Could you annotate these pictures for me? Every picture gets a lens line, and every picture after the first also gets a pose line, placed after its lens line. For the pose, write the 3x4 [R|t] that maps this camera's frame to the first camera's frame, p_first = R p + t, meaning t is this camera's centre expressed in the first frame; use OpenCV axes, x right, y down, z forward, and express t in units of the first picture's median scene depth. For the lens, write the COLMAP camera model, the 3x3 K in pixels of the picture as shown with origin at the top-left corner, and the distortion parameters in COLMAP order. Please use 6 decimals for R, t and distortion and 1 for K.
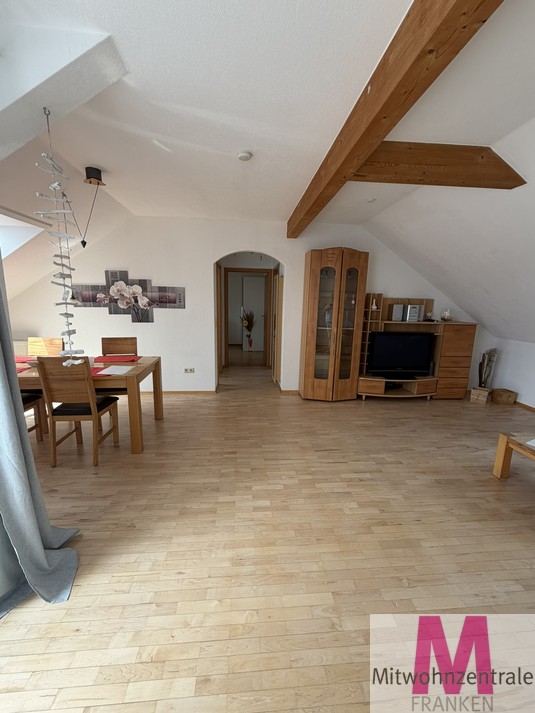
lens RADIAL K [[300.6, 0, 268.7], [0, 300.6, 357.1], [0, 0, 1]] dist [0.000430, -0.000712]
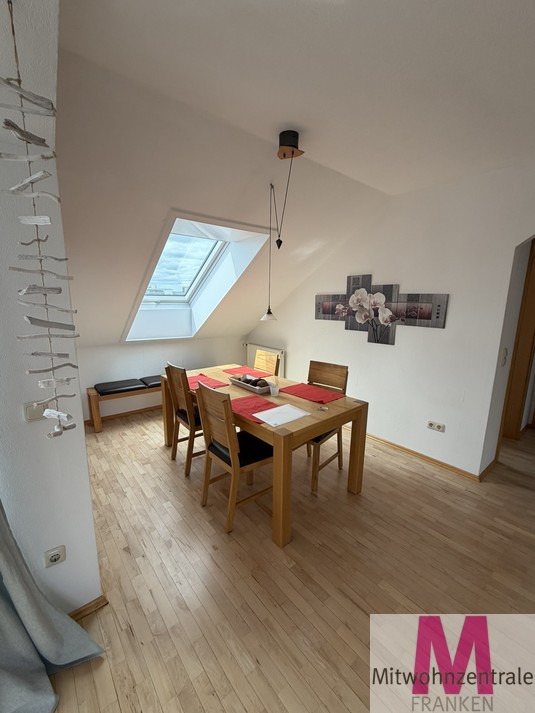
lens RADIAL K [[300.6, 0, 268.6], [0, 300.6, 356.6], [0, 0, 1]] dist [0.000430, -0.000712]
pose [[0.568647, 0.140966, -0.810413, 0.024667], [-0.157464, 0.985642, 0.060957, -0.088420], [0.807370, 0.092948, 0.582679, 0.368795]]
